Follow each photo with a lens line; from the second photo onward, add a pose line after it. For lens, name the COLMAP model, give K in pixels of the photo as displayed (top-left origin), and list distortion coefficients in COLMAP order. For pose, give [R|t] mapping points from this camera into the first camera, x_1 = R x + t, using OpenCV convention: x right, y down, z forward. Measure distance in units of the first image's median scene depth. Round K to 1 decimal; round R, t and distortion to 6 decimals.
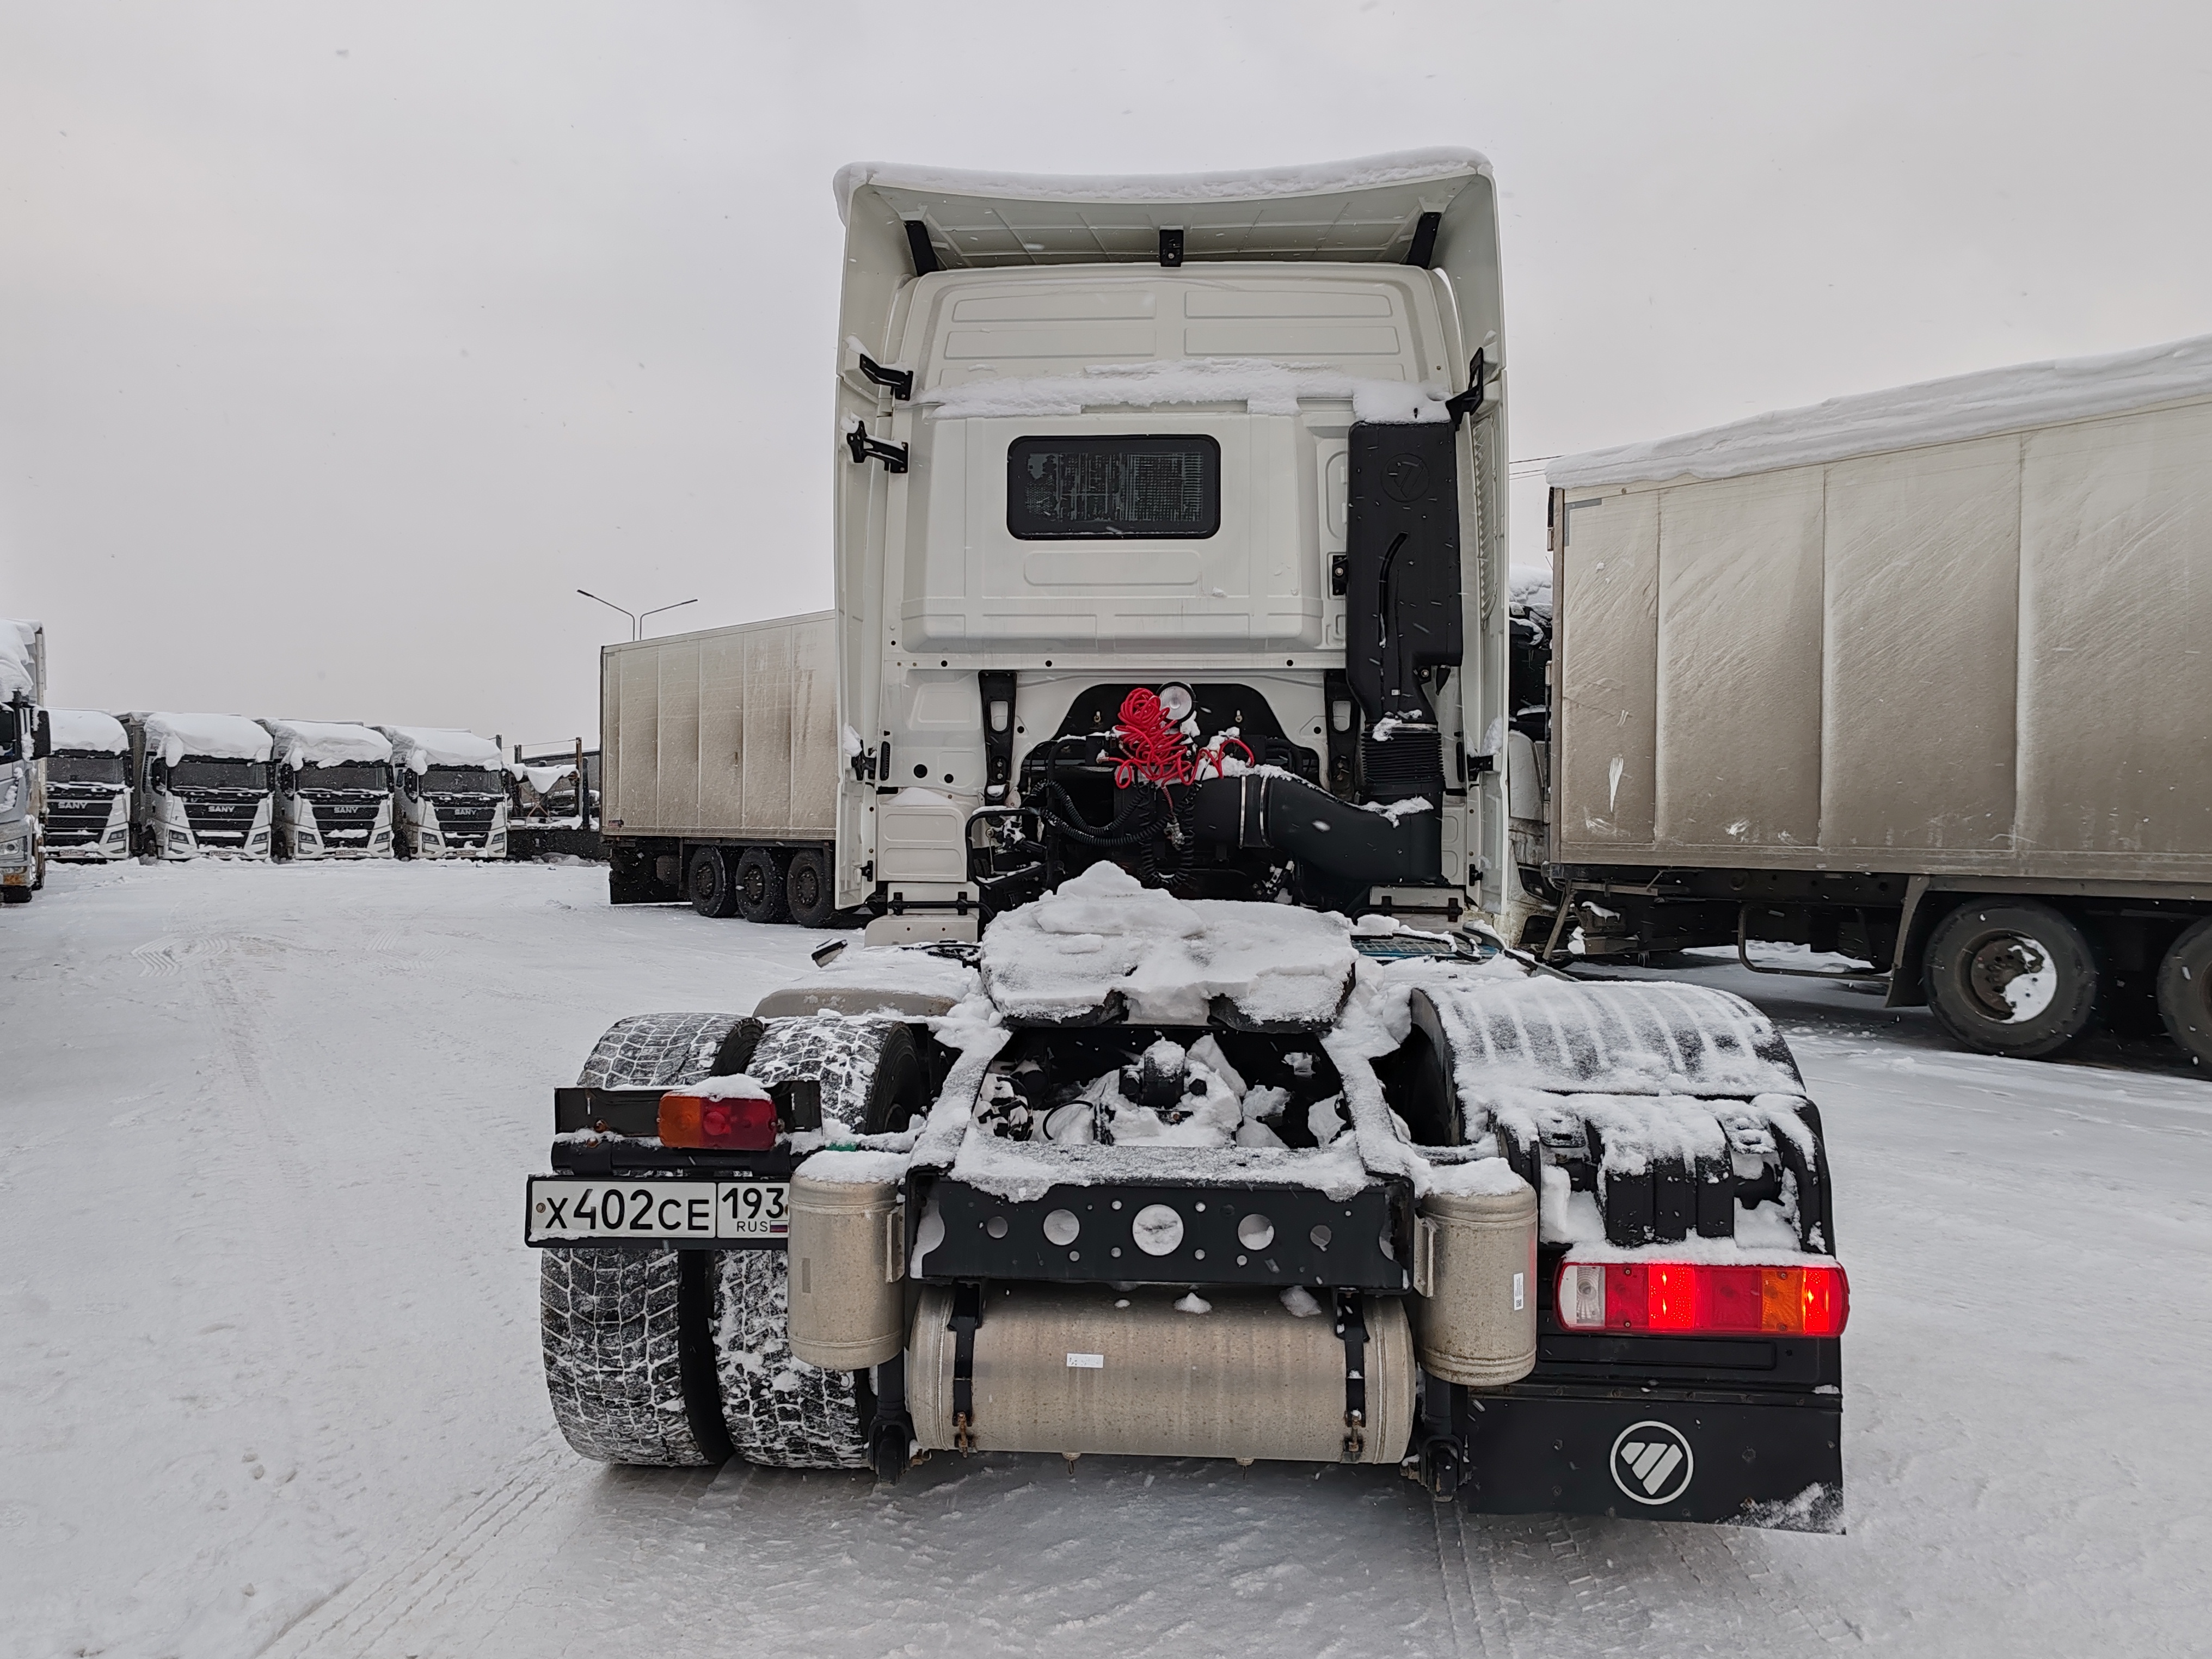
lens RADIAL K [[1720.8, 0, 1106.0], [0, 1720.8, 829.5], [0, 0, 1]] dist [0.032858, 0.001407]
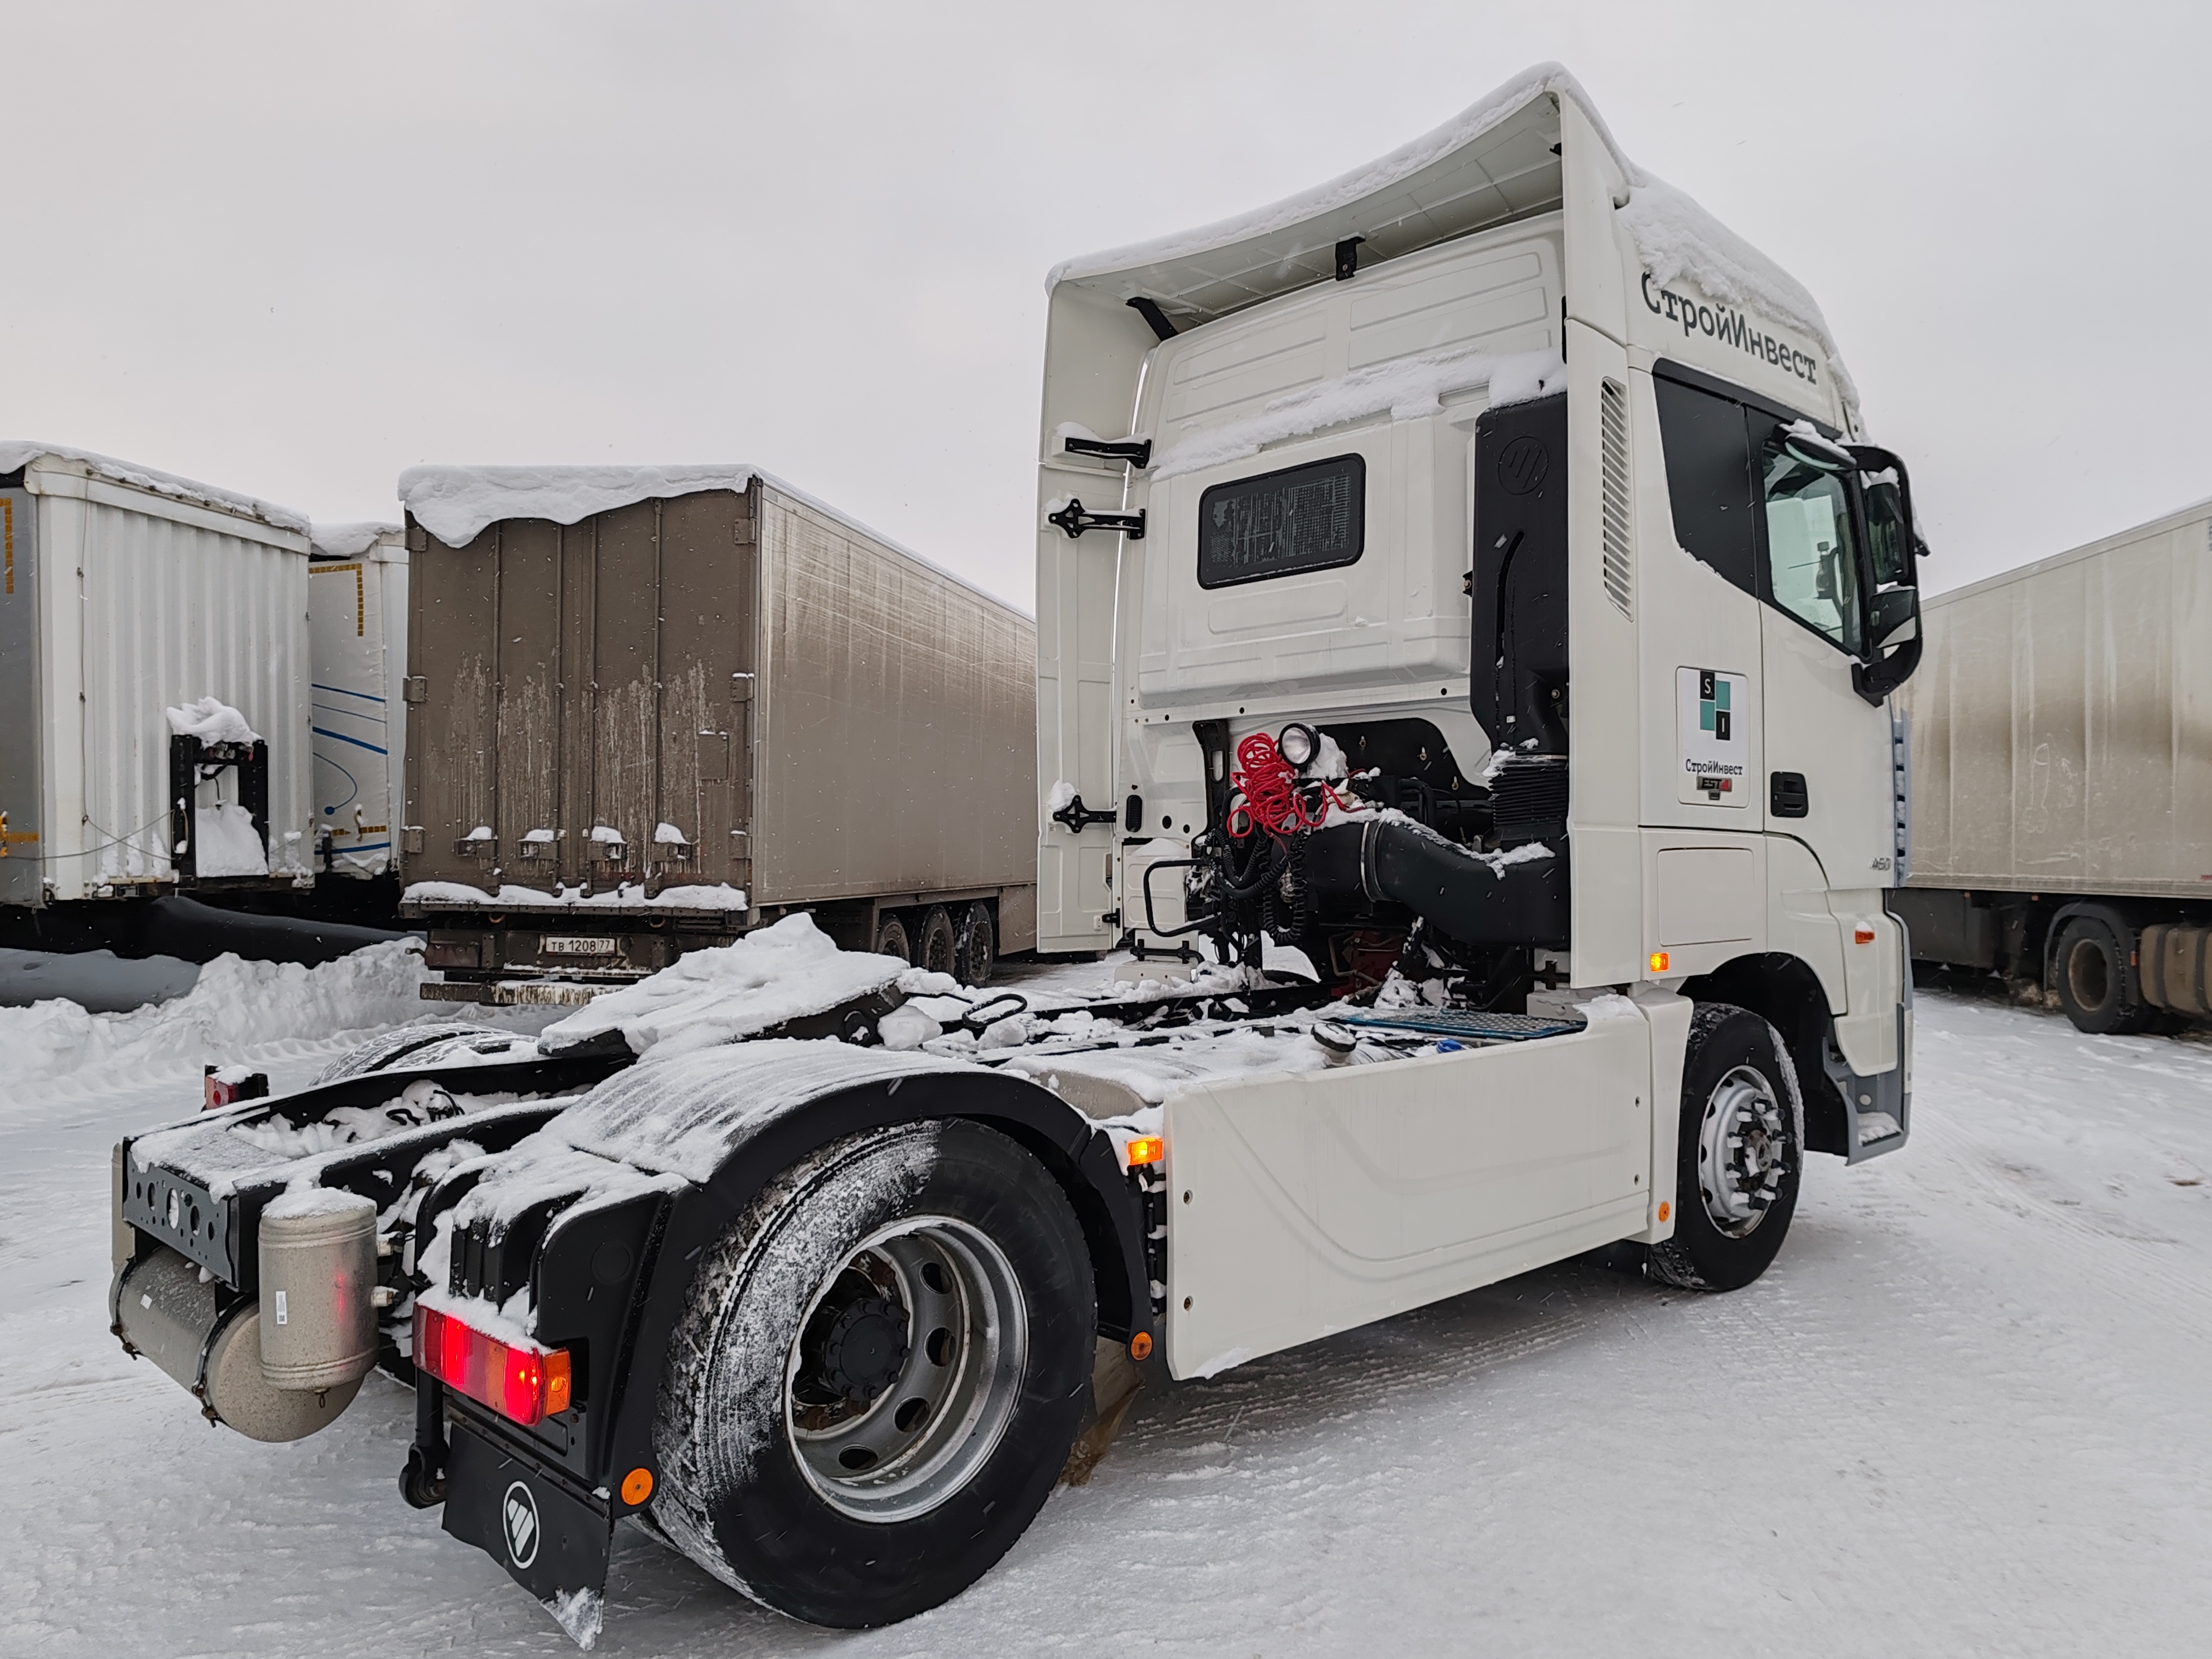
lens RADIAL K [[1720.8, 0, 1106.0], [0, 1720.8, 829.5], [0, 0, 1]] dist [0.032858, 0.001407]
pose [[0.700933, -0.016542, -0.713035, 0.619106], [-0.000183, 0.999727, -0.023373, -0.005636], [0.713227, 0.016514, 0.700738, 0.259940]]
